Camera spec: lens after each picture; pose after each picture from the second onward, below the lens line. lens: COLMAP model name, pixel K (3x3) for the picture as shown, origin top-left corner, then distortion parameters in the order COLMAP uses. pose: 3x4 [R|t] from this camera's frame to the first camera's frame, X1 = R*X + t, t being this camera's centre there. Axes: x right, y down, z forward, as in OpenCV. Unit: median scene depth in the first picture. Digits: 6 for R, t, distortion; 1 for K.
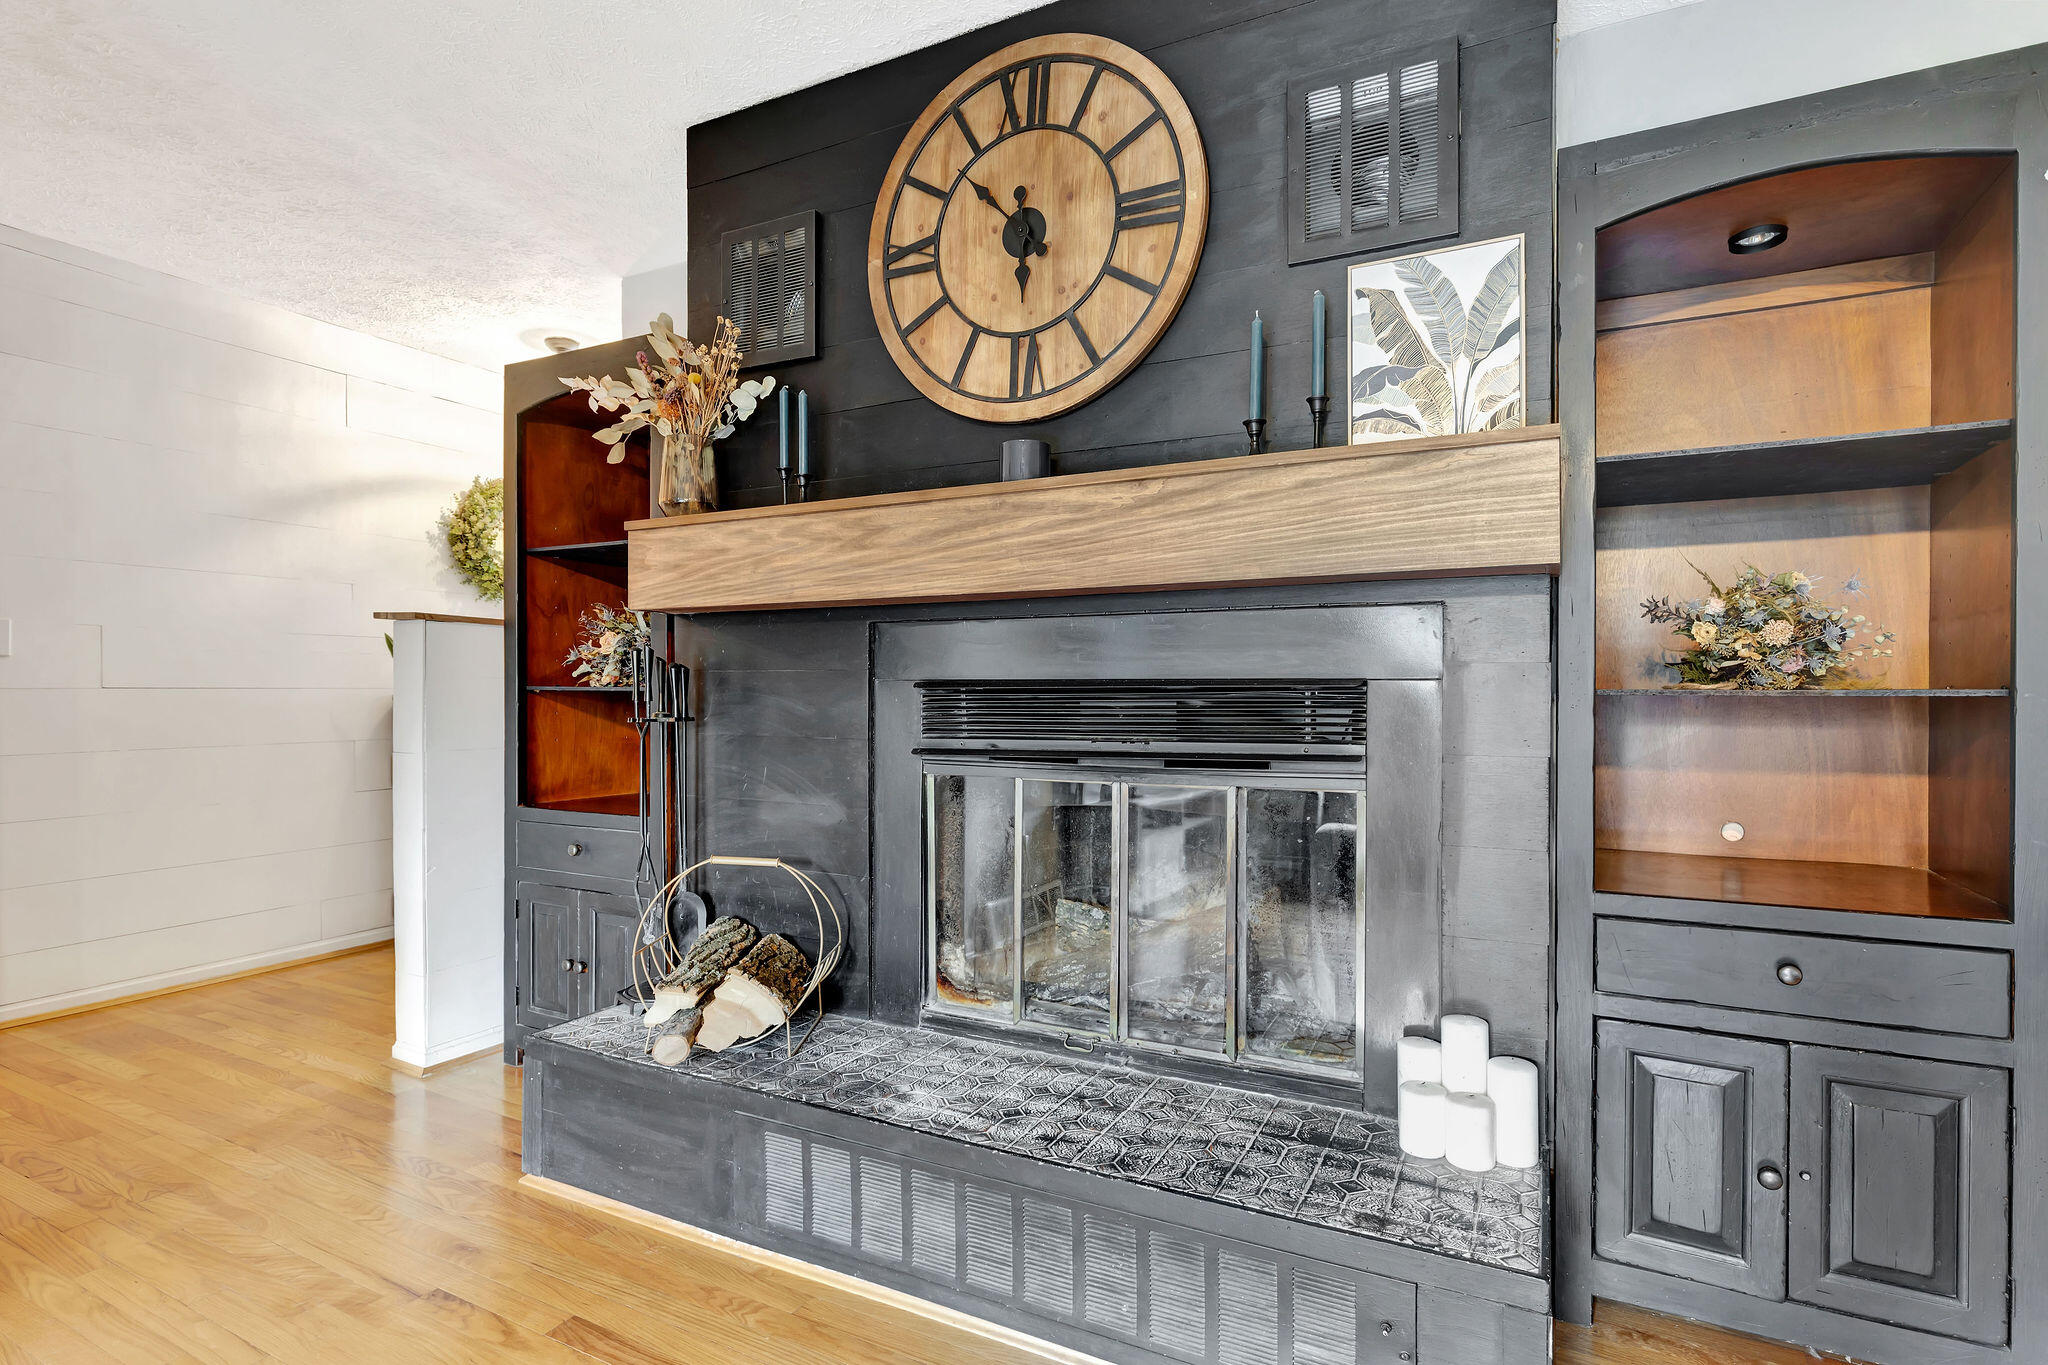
lens RADIAL K [[1044.3, 0, 1016.0], [0, 1044.3, 690.8], [0, 0, 1]] dist [-0.002354, -0.000960]
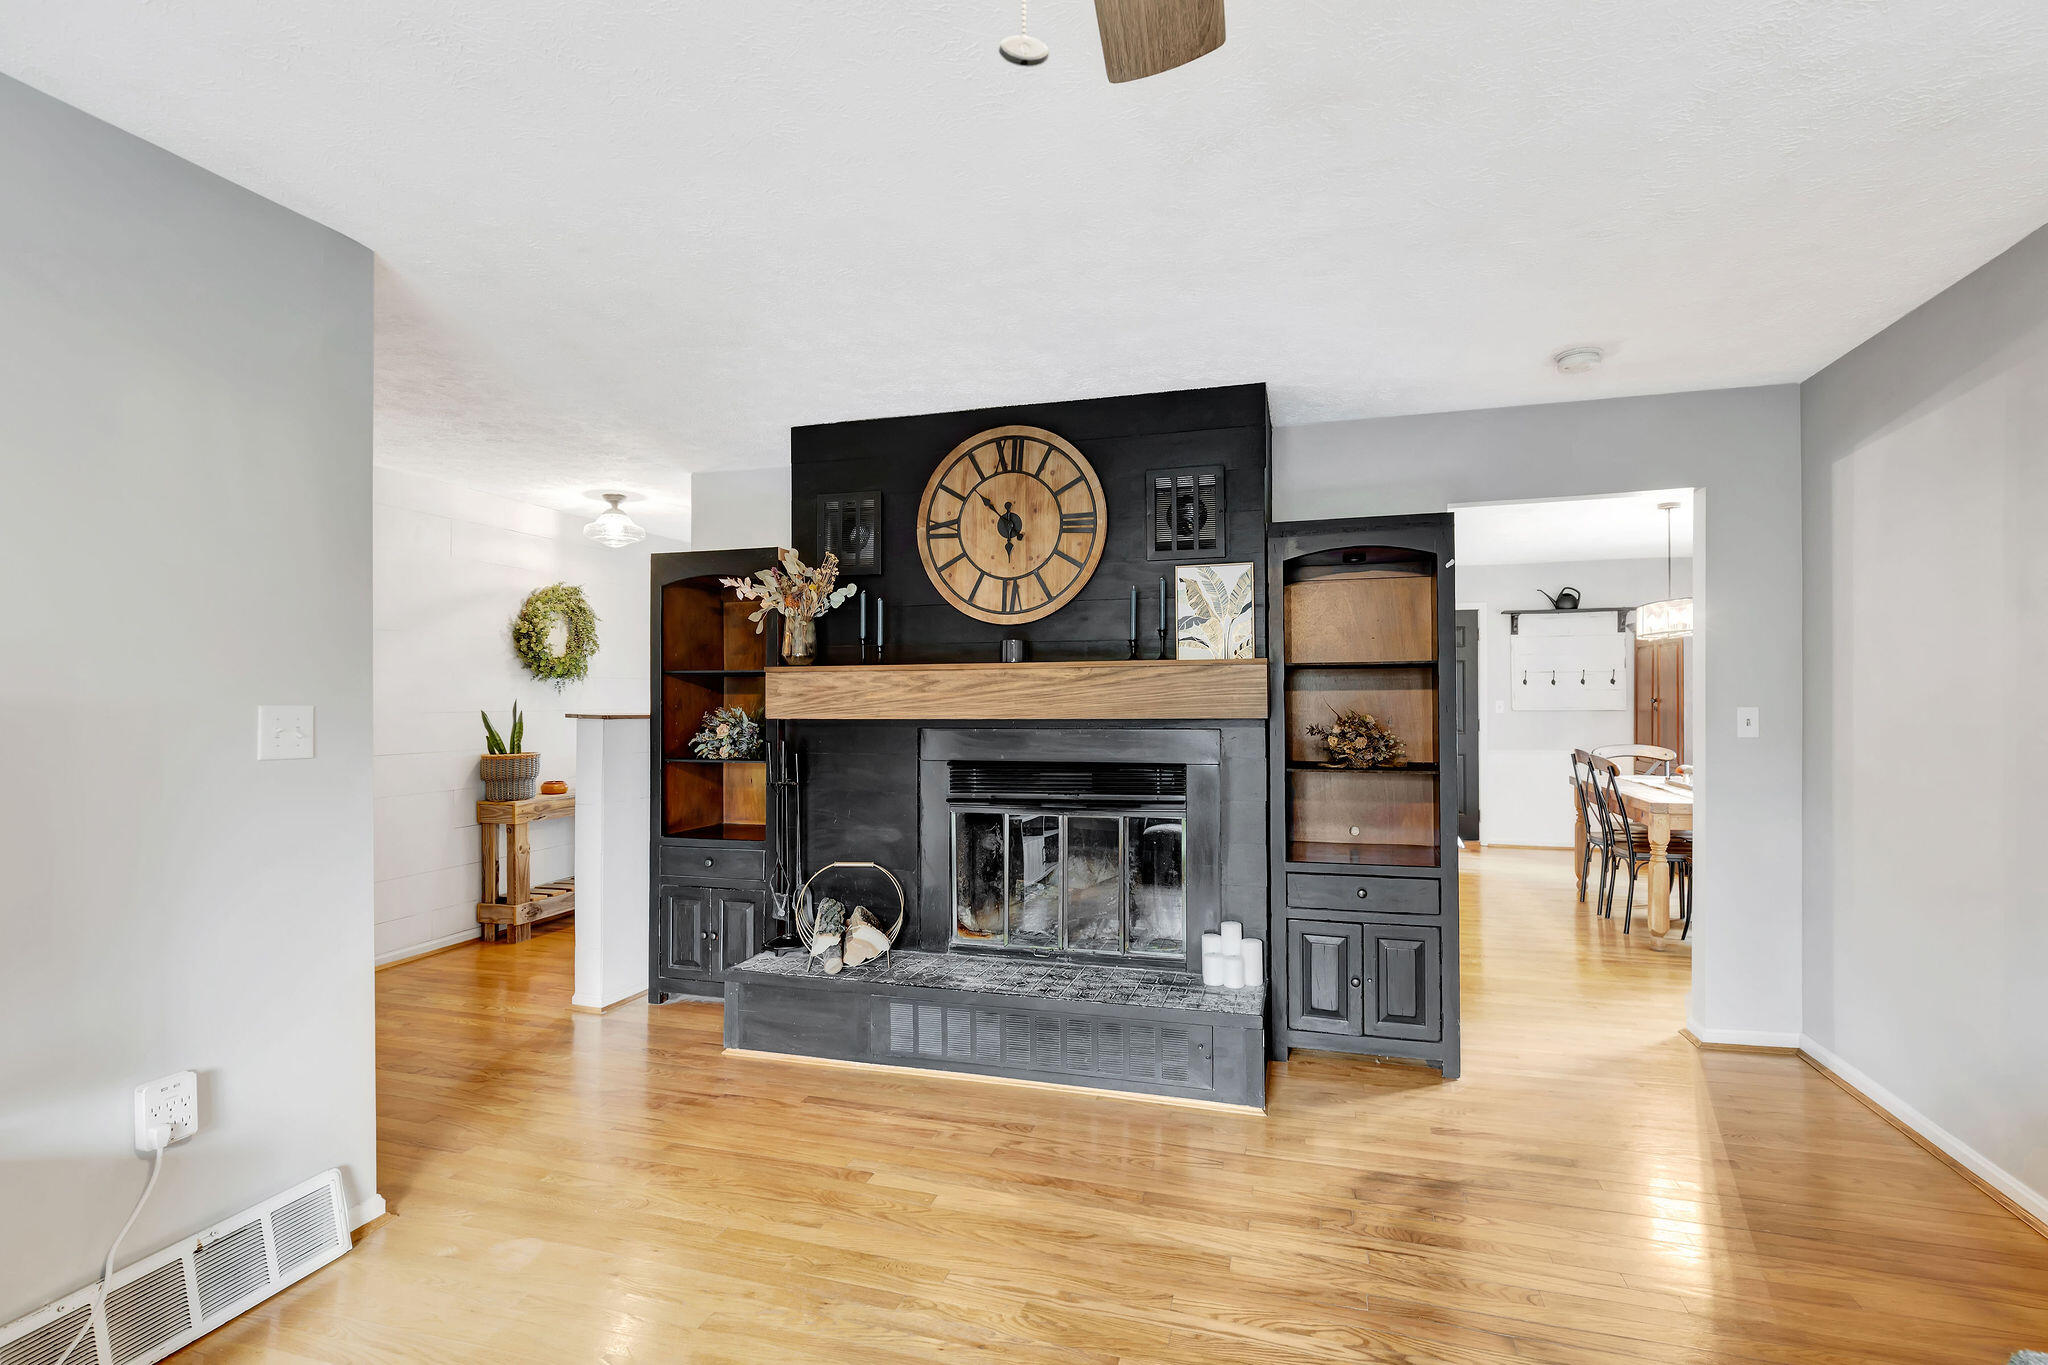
lens RADIAL K [[994.0, 0, 1026.0], [0, 994.0, 685.4], [0, 0, 1]] dist [-0.007077, -0.000328]
pose [[0.980397, -0.002153, 0.197020, -0.330536], [0.005554, 0.999845, -0.016710, -0.122829], [-0.196954, 0.017477, 0.980257, -0.796493]]
